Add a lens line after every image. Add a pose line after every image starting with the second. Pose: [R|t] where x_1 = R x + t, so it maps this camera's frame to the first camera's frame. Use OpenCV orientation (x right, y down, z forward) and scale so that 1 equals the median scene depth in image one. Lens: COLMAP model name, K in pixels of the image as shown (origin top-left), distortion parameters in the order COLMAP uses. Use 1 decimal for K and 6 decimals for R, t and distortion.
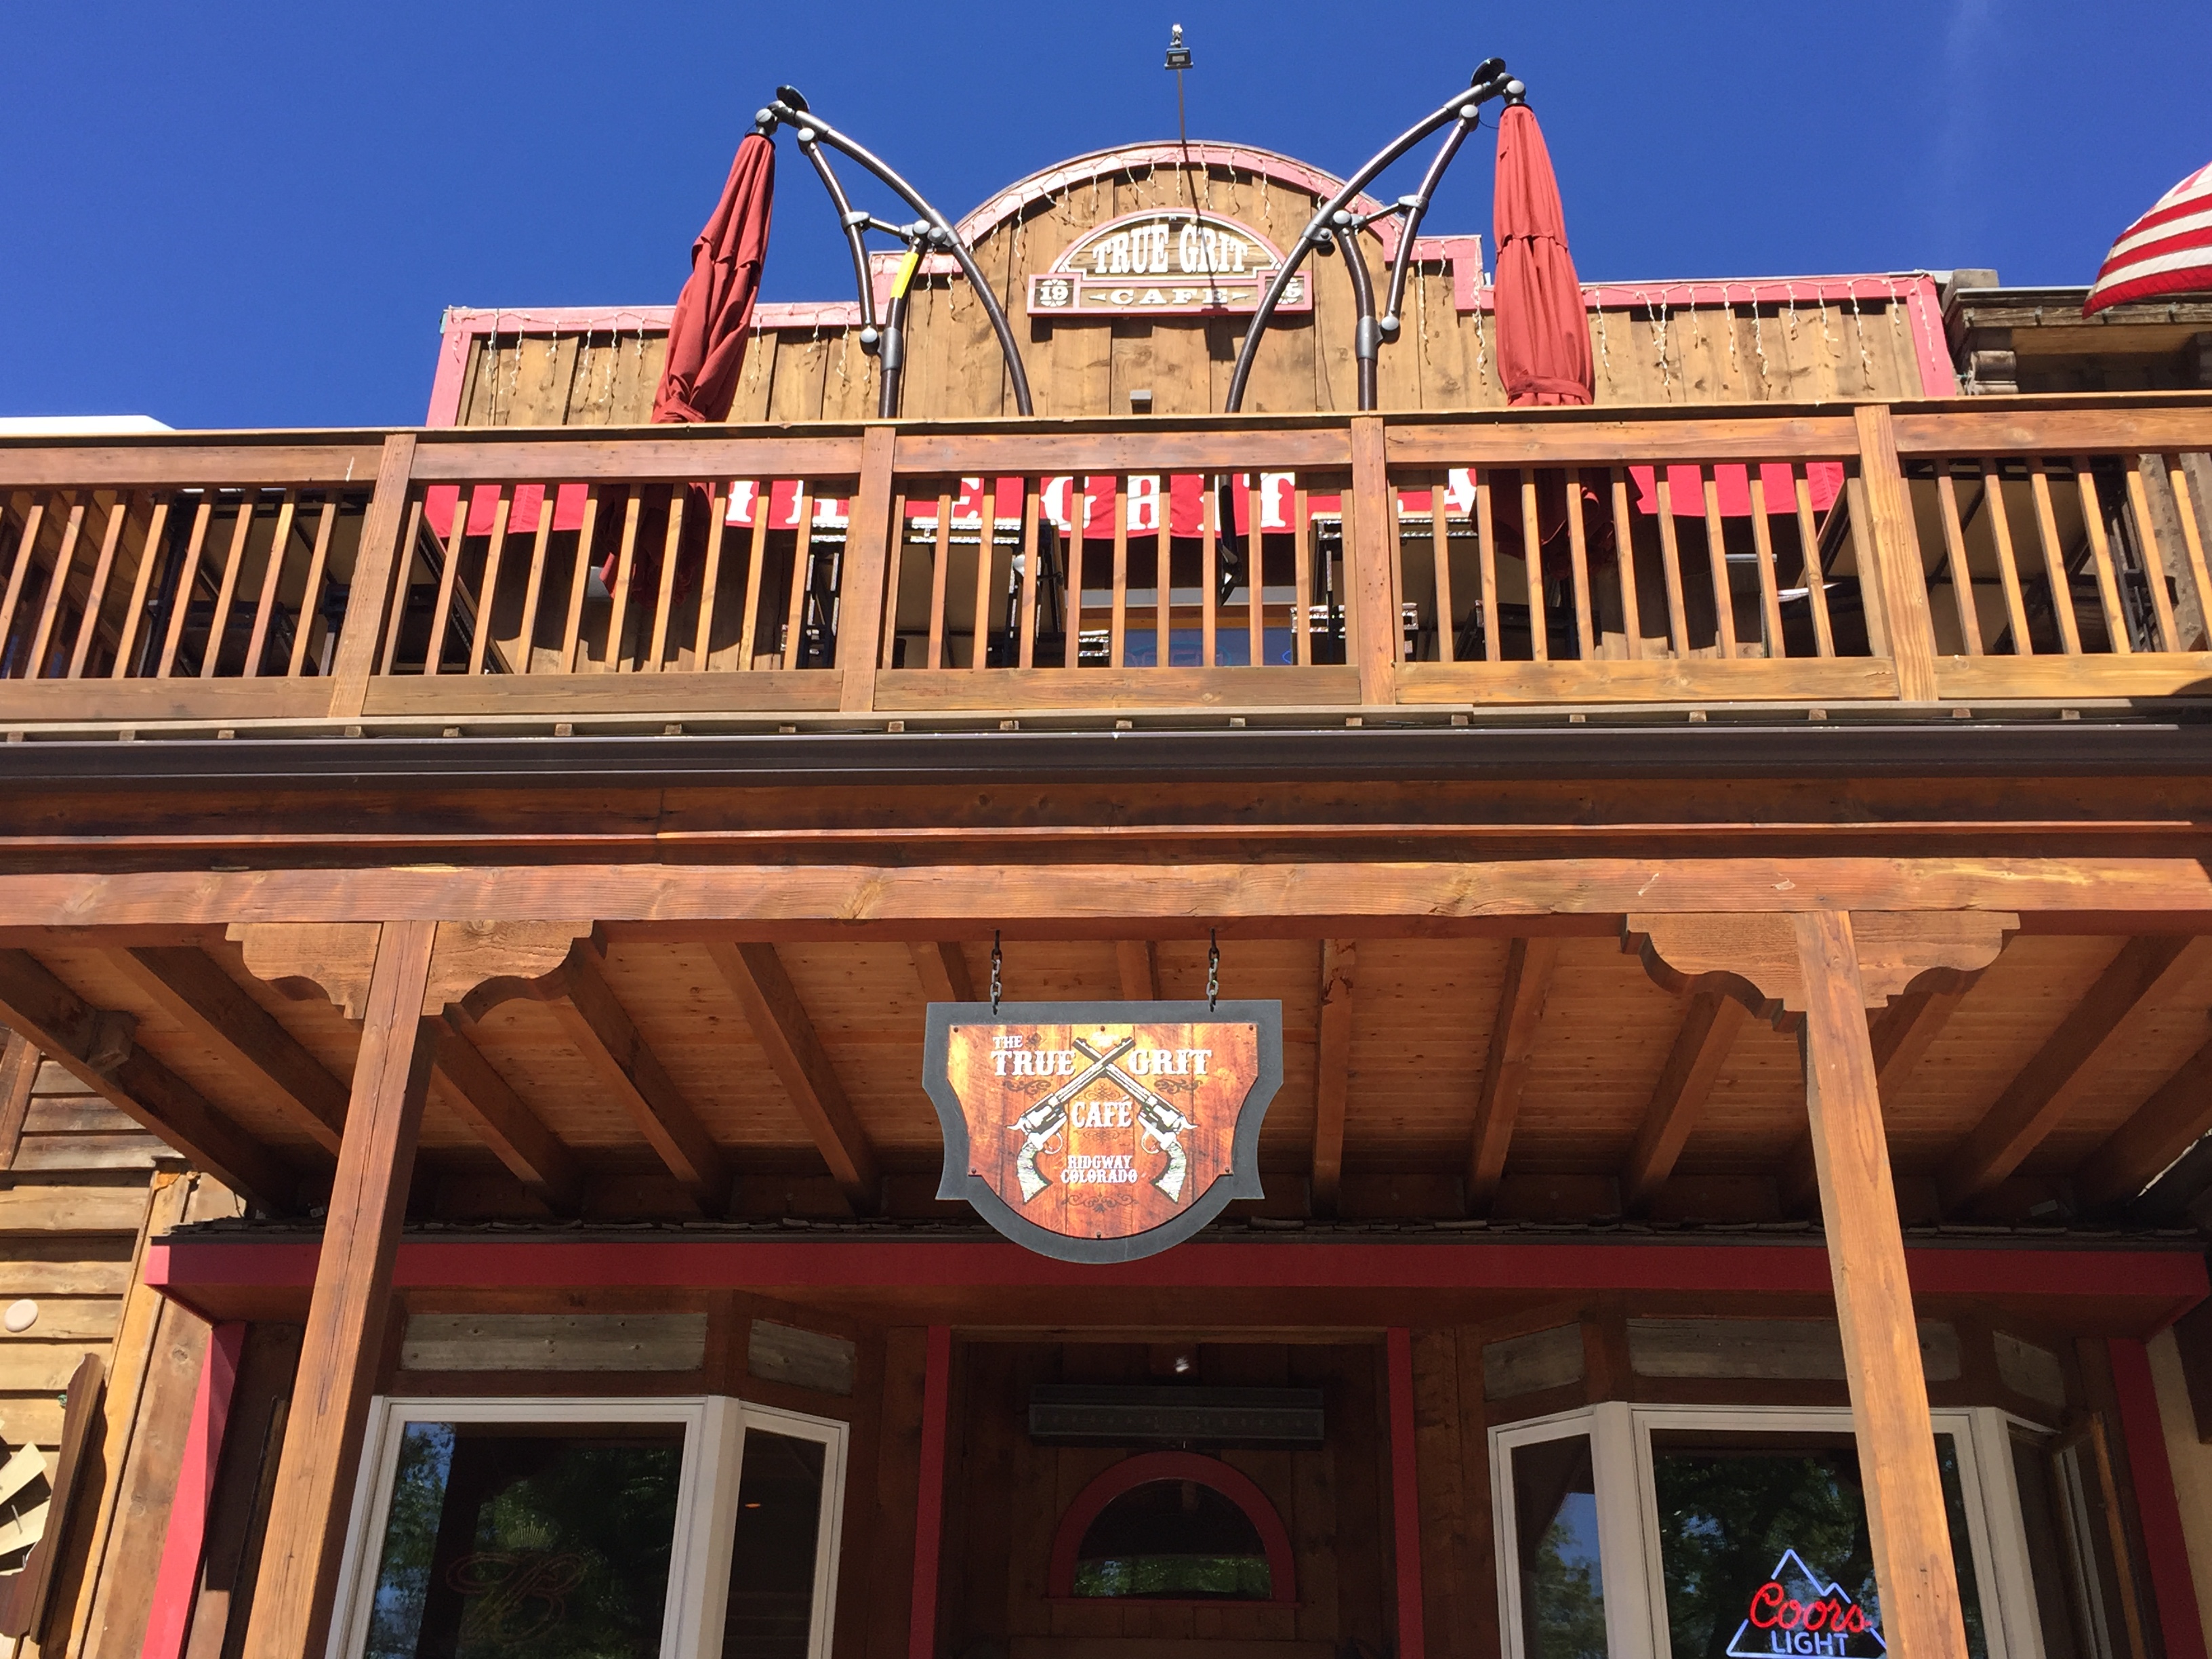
lens RADIAL K [[2211.8, 0, 1099.8], [0, 2211.8, 834.9], [0, 0, 1]] dist [0.087982, -0.115810]
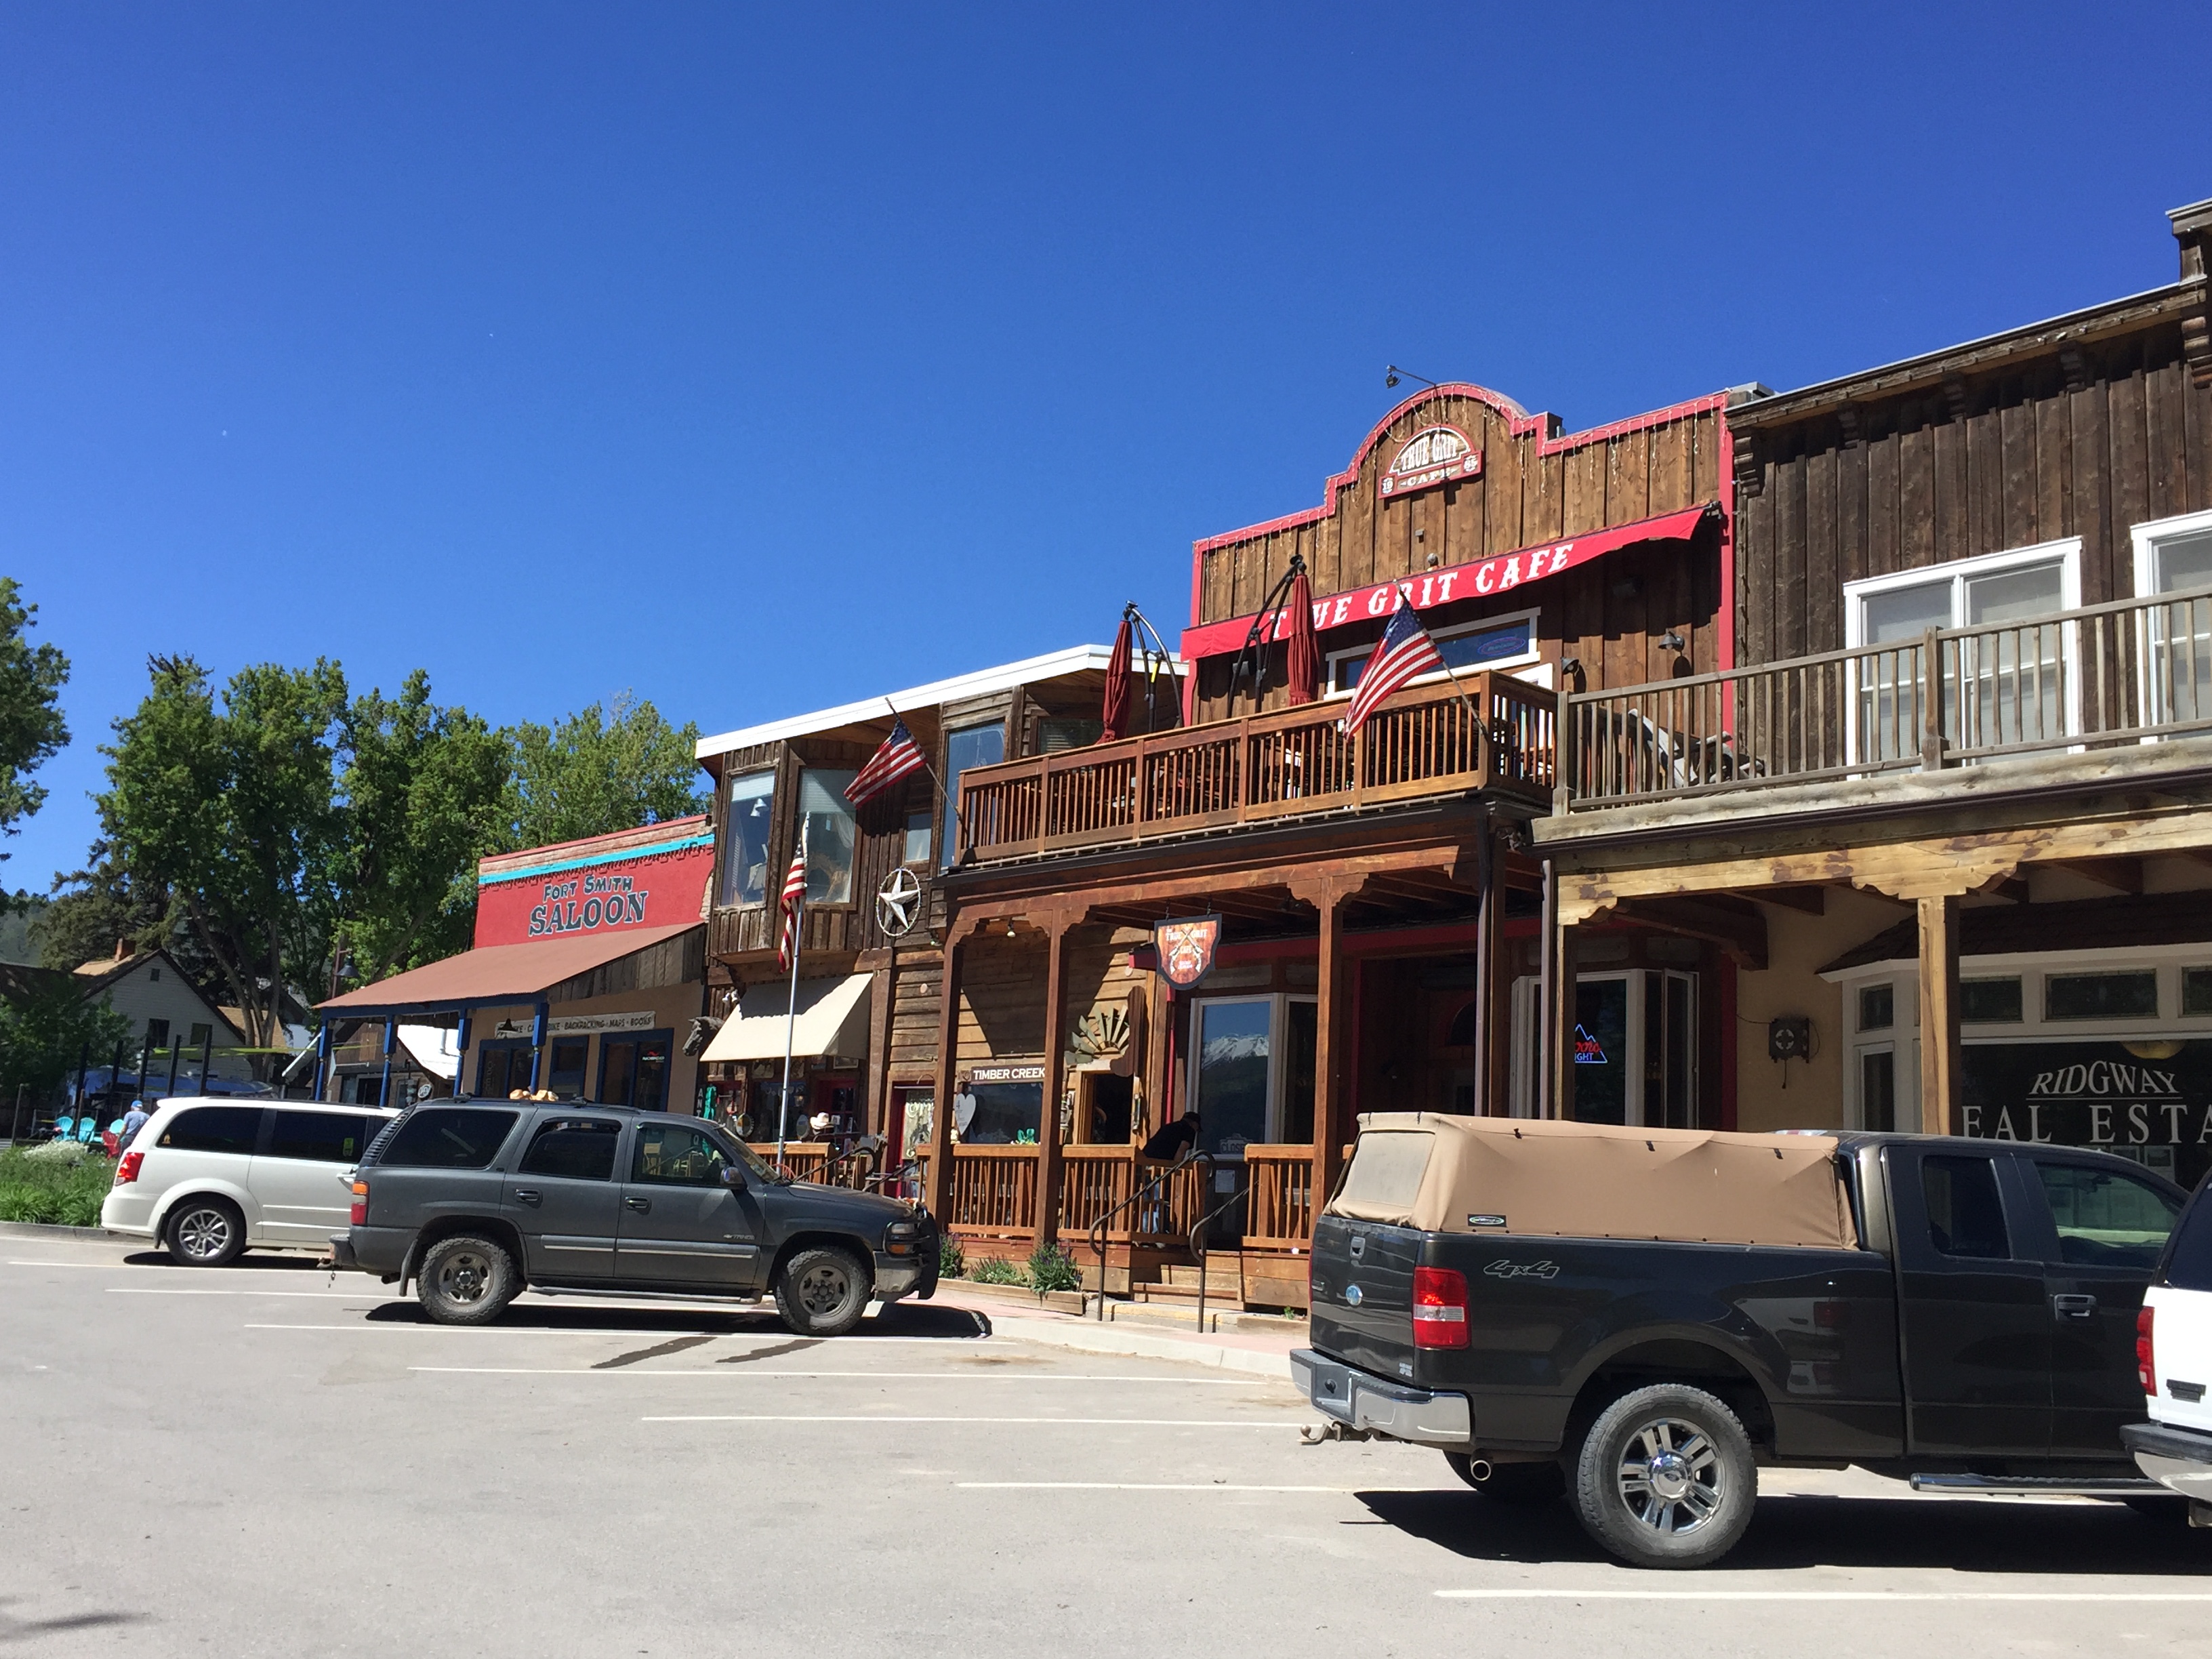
lens RADIAL K [[2211.8, 0, 1099.8], [0, 2211.8, 834.9], [0, 0, 1]] dist [0.087982, -0.115810]
pose [[0.711615, -0.113140, -0.693400, 1.631080], [0.296828, 0.942954, 0.150765, -0.431328], [0.636787, -0.313107, 0.704603, -1.083430]]
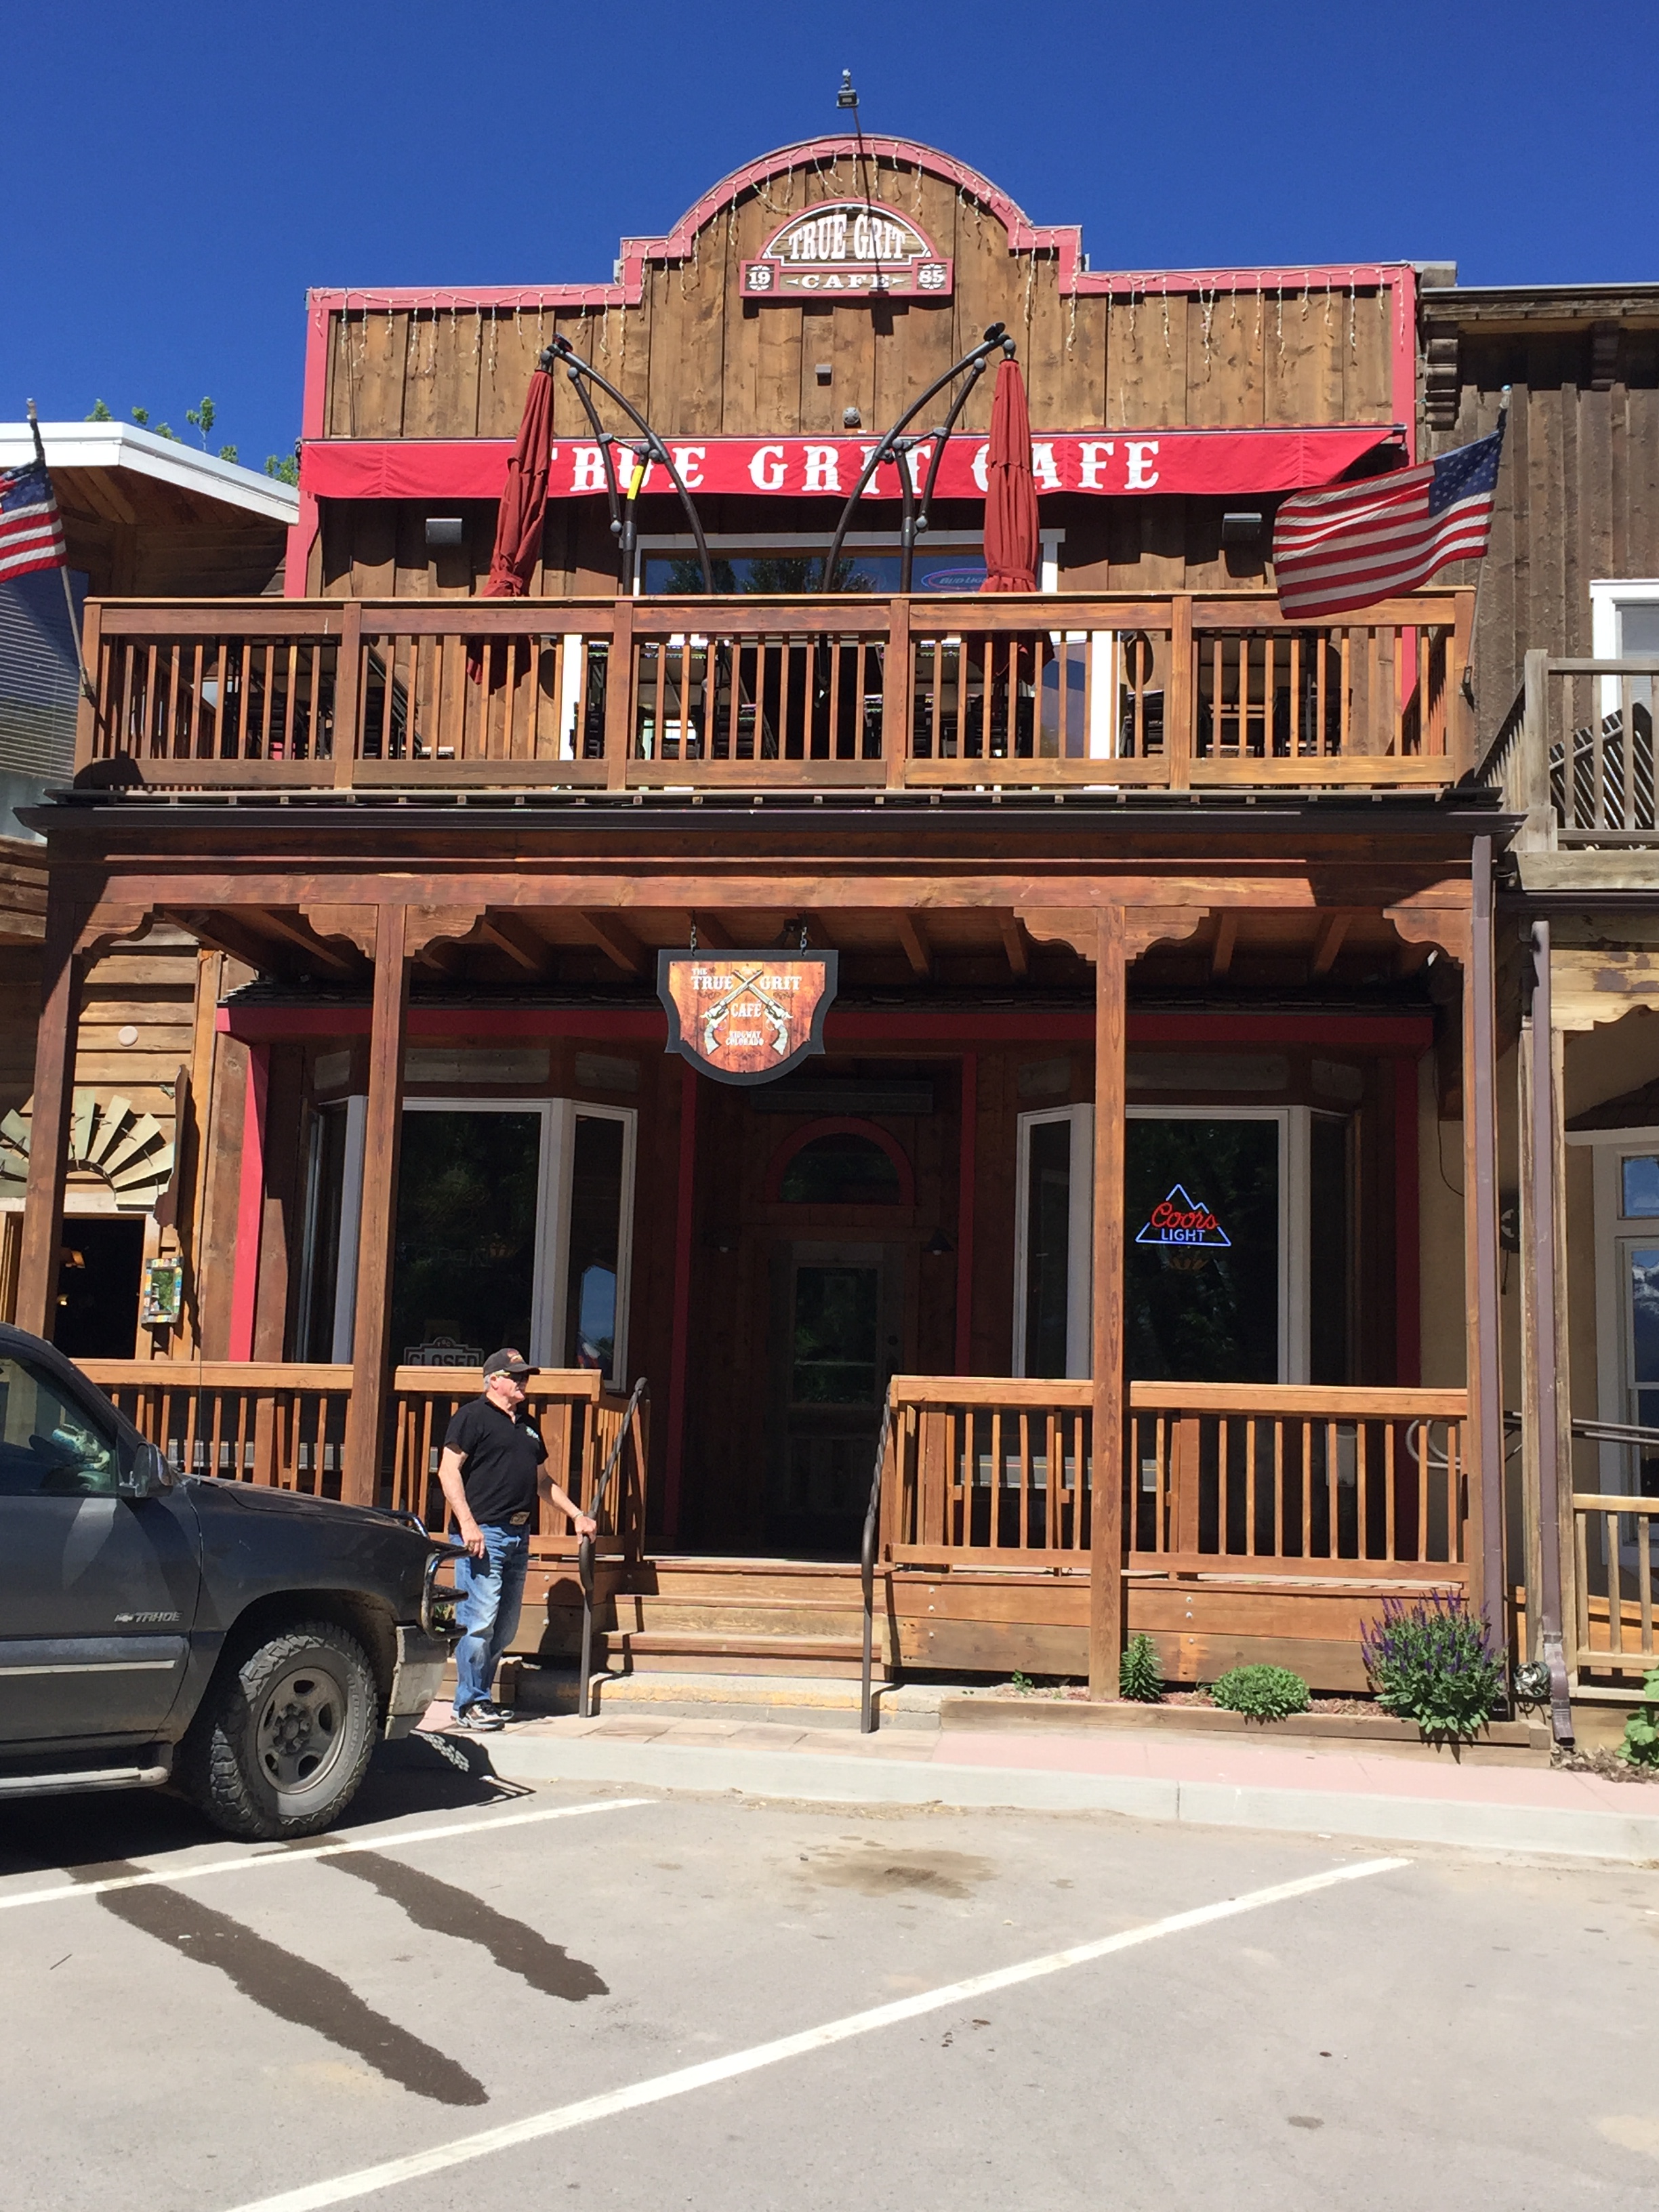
lens RADIAL K [[2458.3, 0, 829.5], [0, 2458.3, 1106.0], [0, 0, 1]] dist [0.063695, 0.016768]
pose [[0.998921, -0.001311, -0.046419, 0.115941], [0.016383, 0.945275, 0.325863, -0.333365], [0.043452, -0.326272, 0.944277, -0.727127]]
